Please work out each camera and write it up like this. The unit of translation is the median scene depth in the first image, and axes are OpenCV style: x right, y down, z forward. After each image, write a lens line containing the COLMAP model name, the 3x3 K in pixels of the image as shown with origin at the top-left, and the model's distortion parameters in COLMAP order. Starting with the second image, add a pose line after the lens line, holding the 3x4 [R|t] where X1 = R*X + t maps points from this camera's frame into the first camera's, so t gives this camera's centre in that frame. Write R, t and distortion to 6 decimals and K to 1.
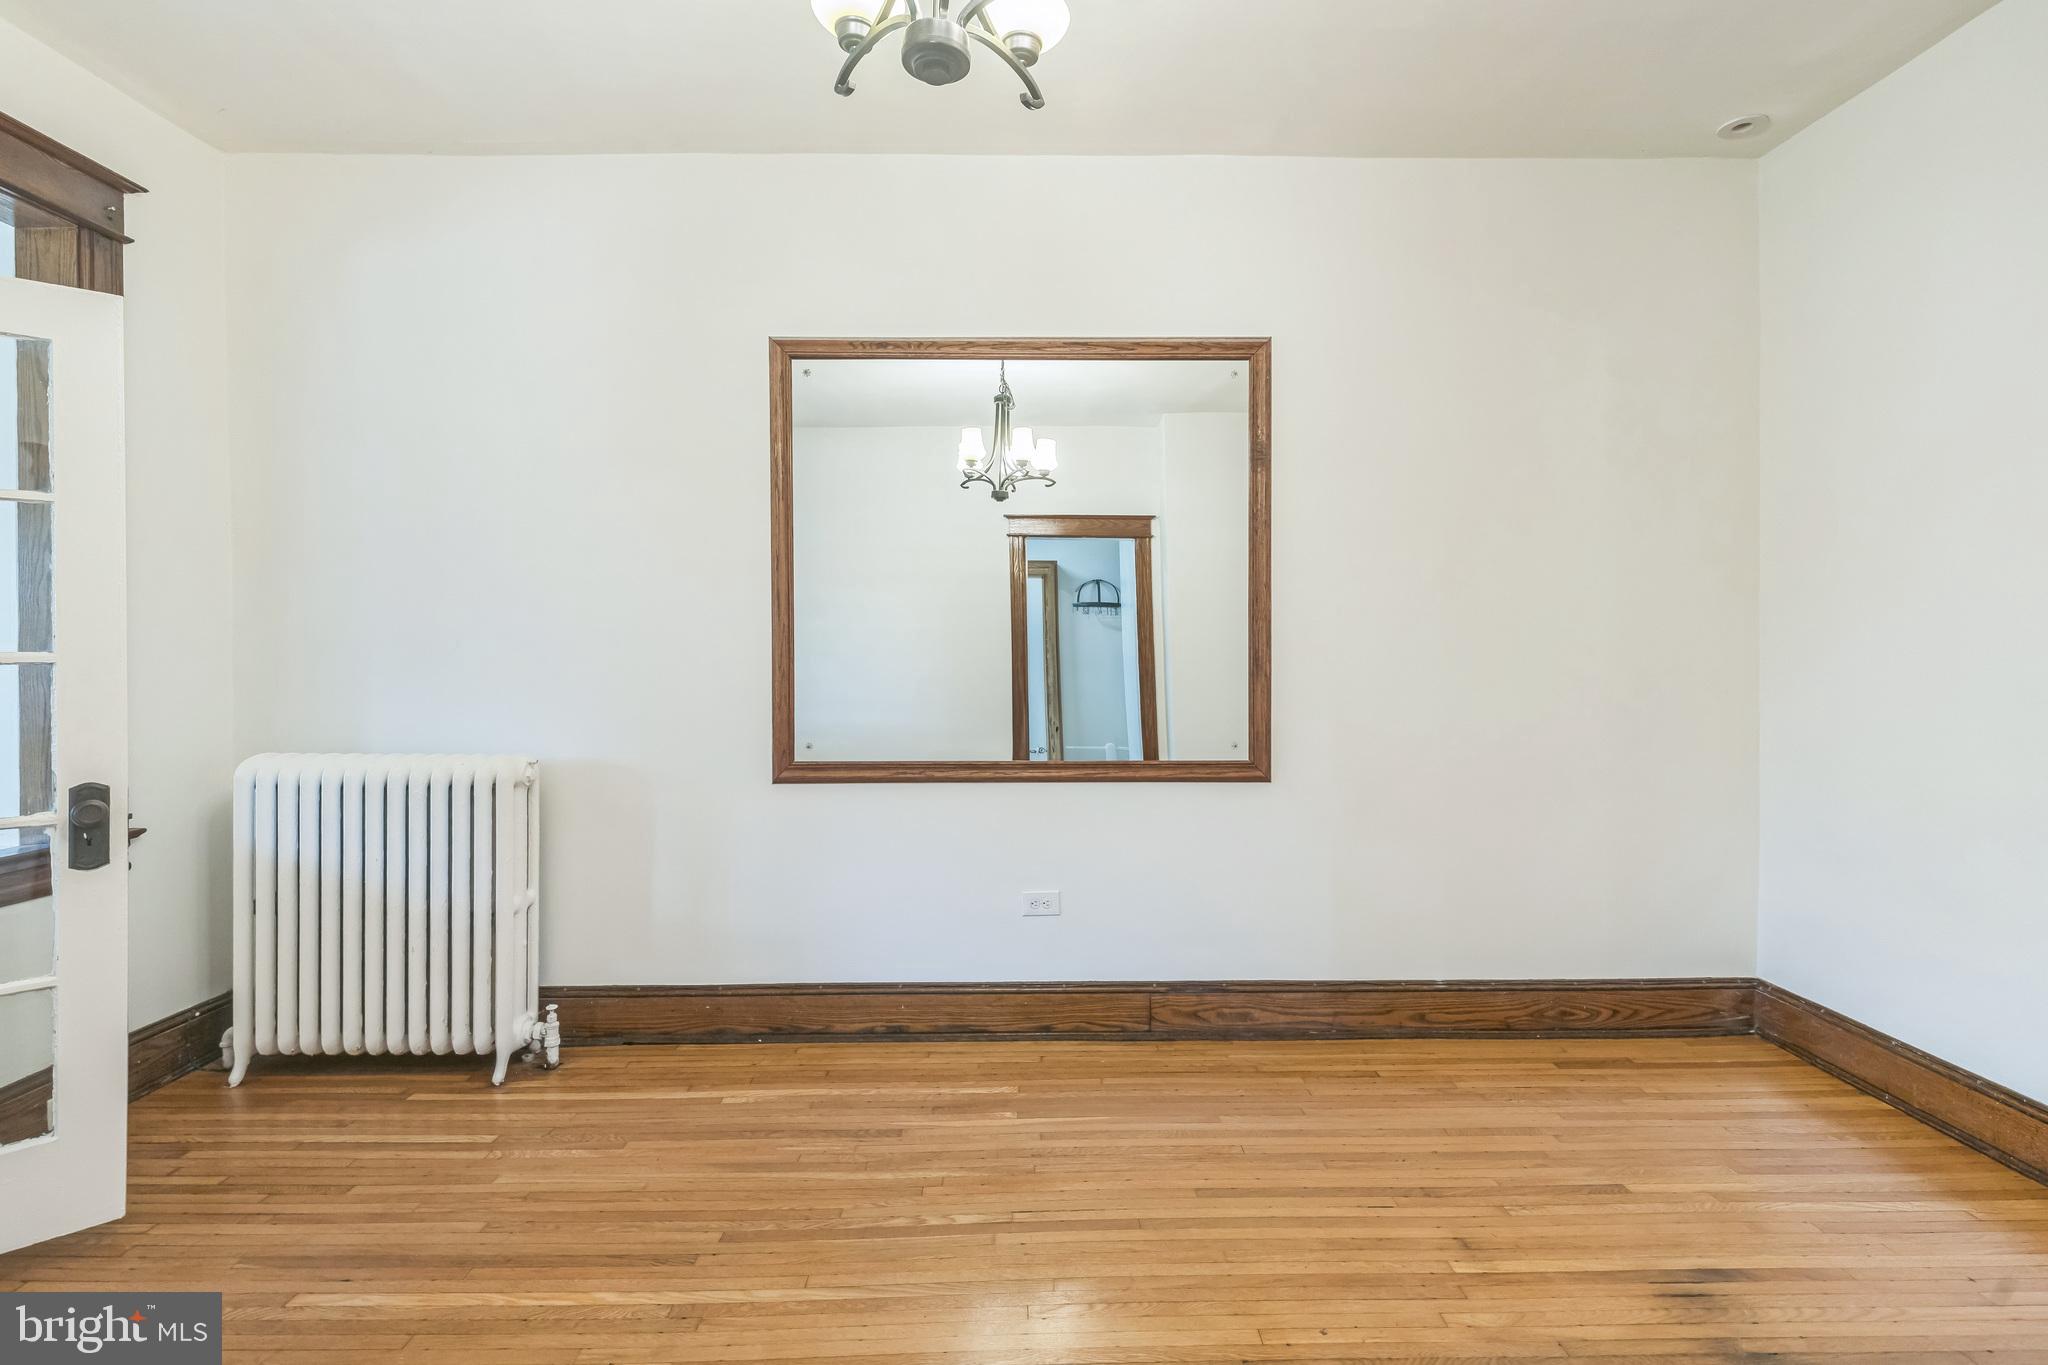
lens RADIAL K [[934.9, 0, 1017.3], [0, 934.9, 666.7], [0, 0, 1]] dist [0.005679, -0.000716]
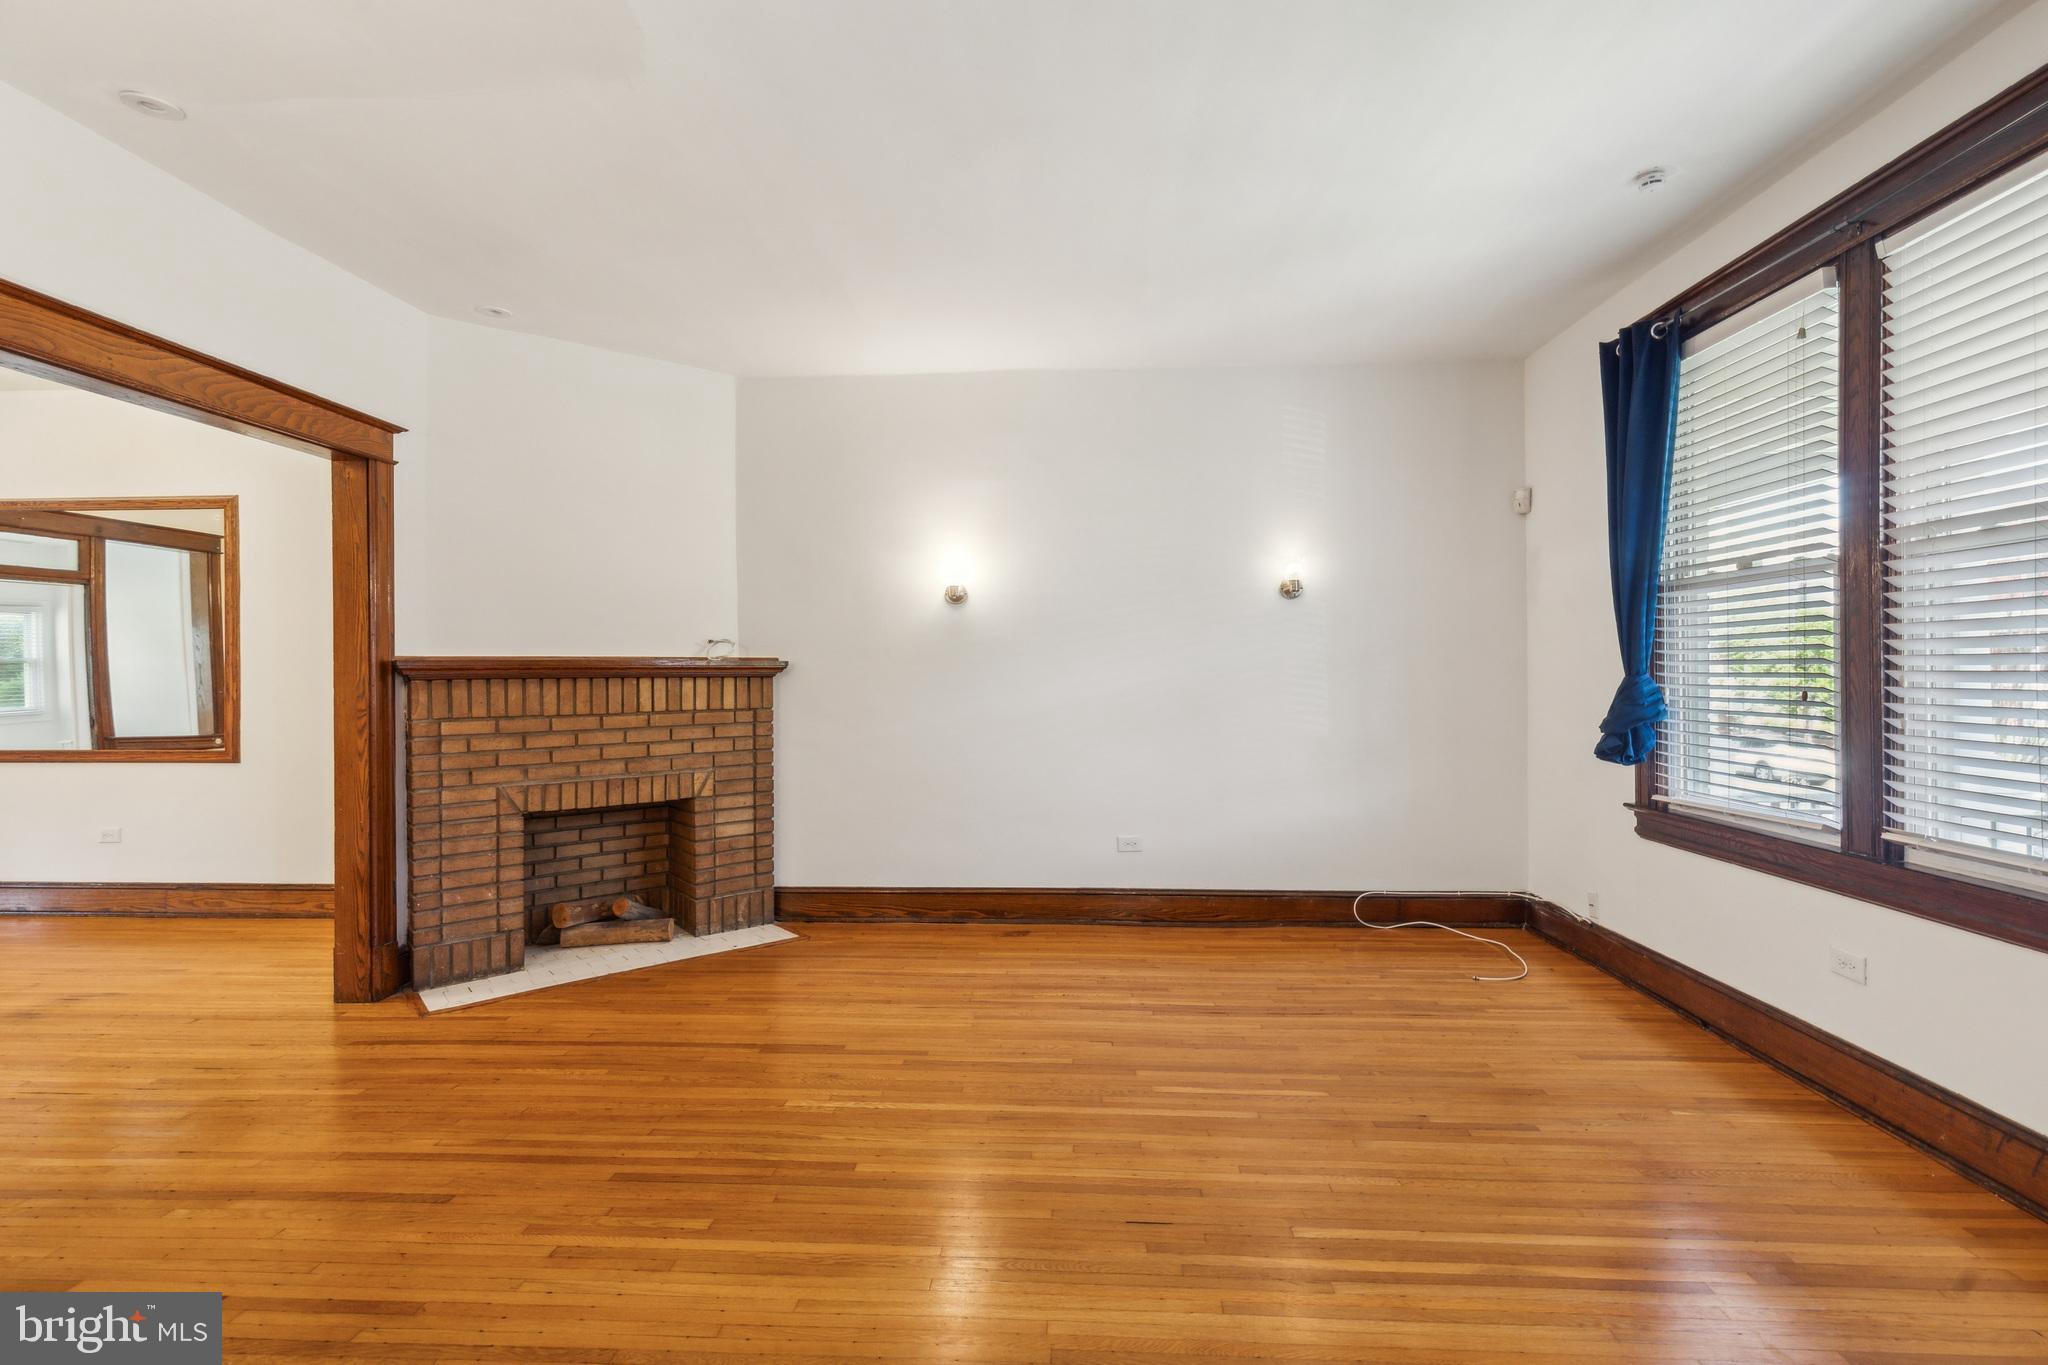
lens RADIAL K [[934.9, 0, 1022.5], [0, 934.9, 685.7], [0, 0, 1]] dist [0.005679, -0.000716]
pose [[0.998050, -0.000718, -0.062422, 1.850387], [0.000934, 0.999994, 0.003426, -0.020668], [0.062419, -0.003478, 0.998044, -0.601343]]
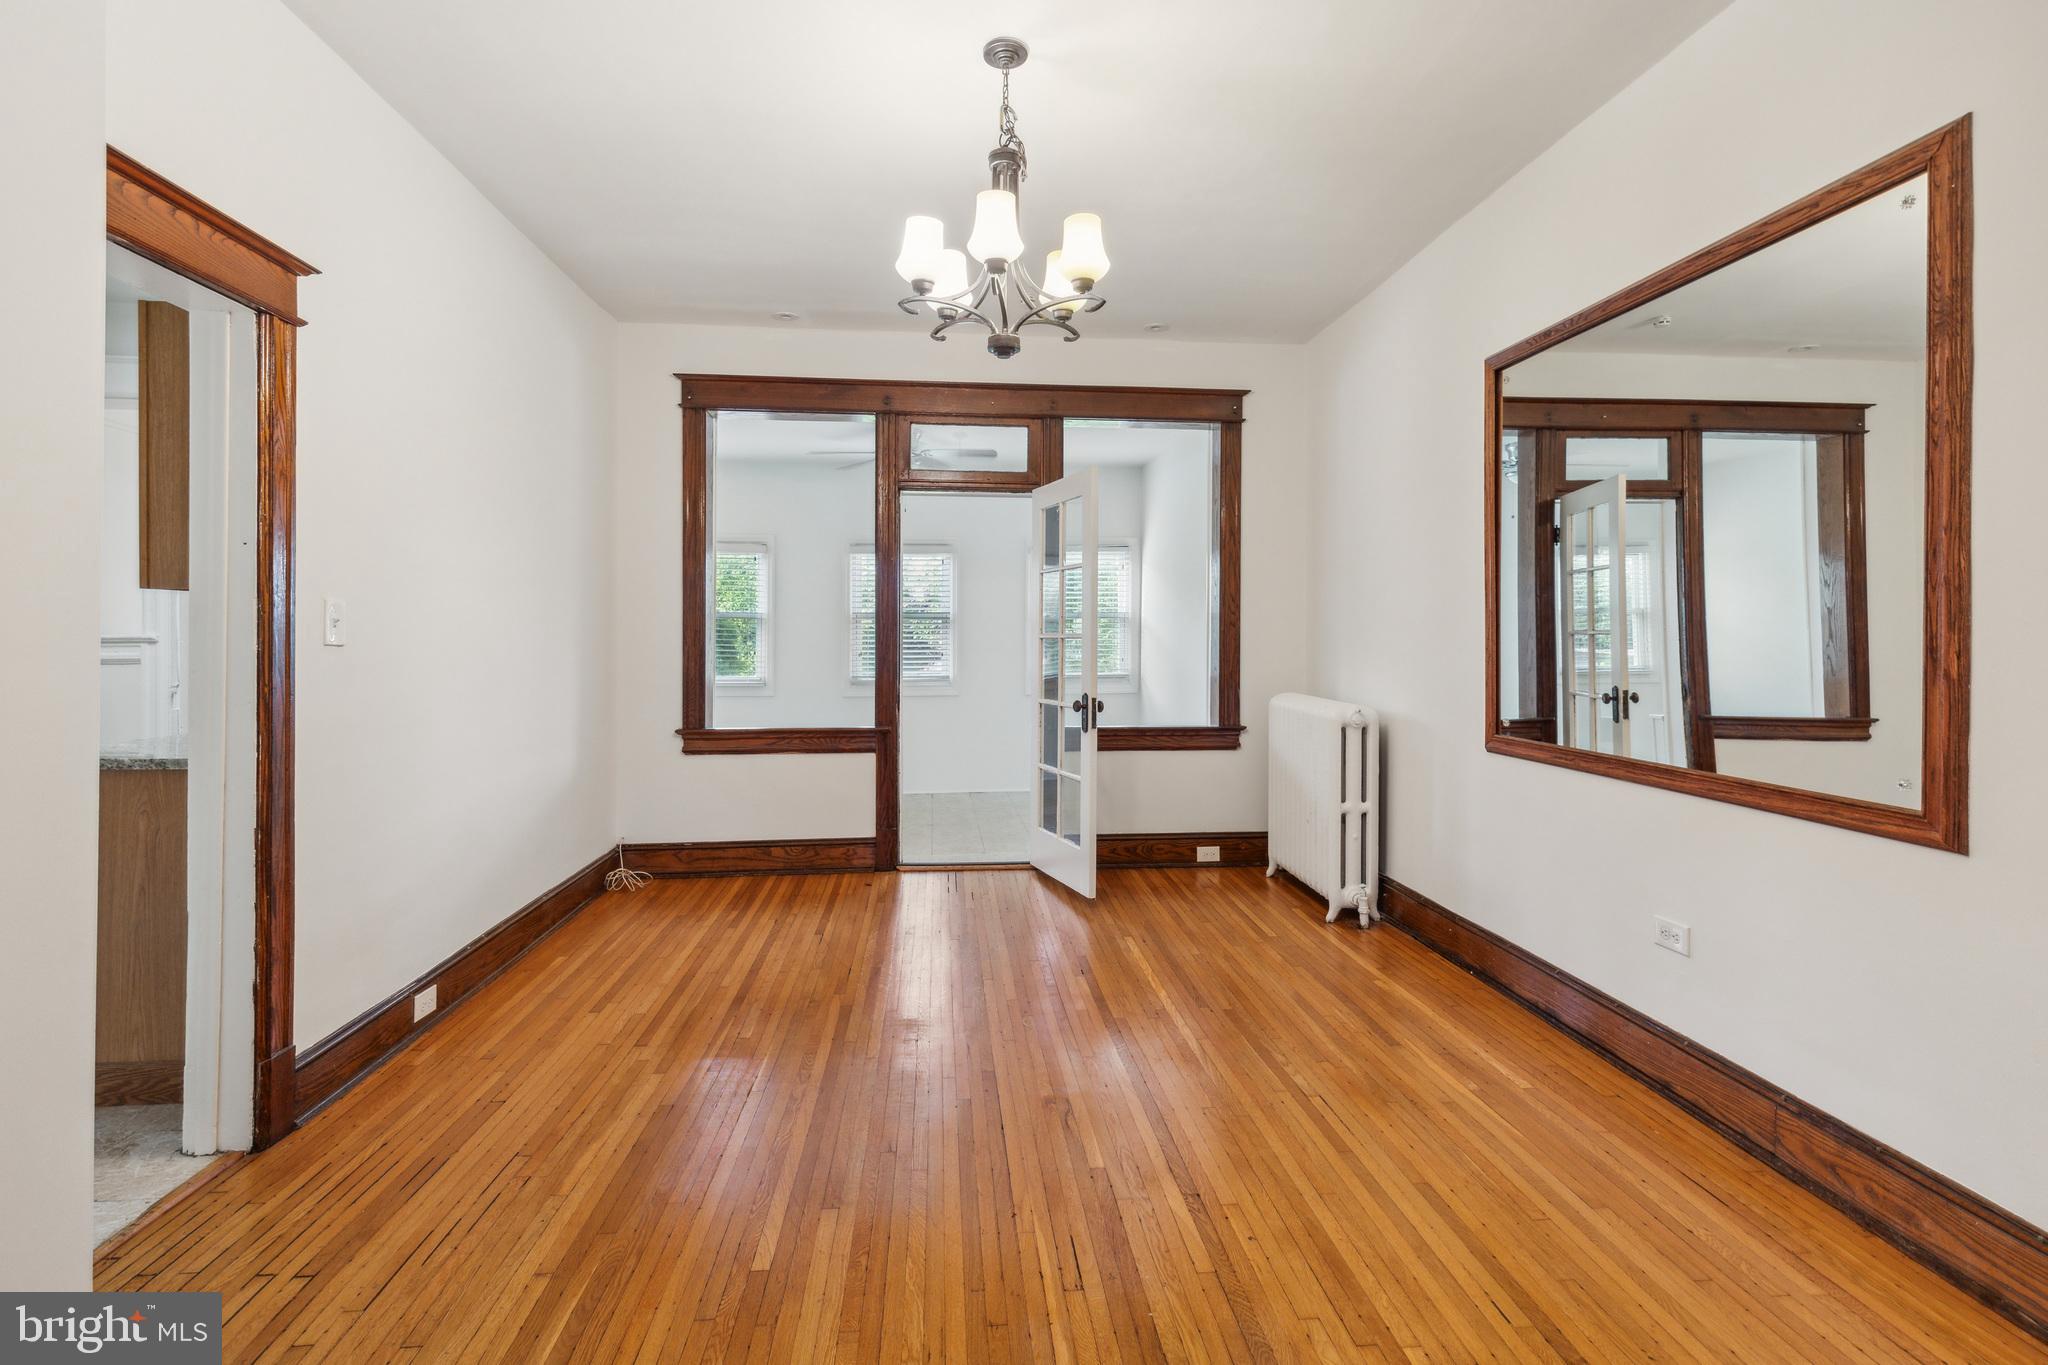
lens RADIAL K [[934.9, 0, 1050.7], [0, 934.9, 627.9], [0, 0, 1]] dist [0.005679, -0.000716]
pose [[0.105412, -0.005870, -0.994411, 0.848406], [-0.011488, 0.999909, -0.007120, -0.011257], [0.994362, 0.012174, 0.105335, 0.371652]]
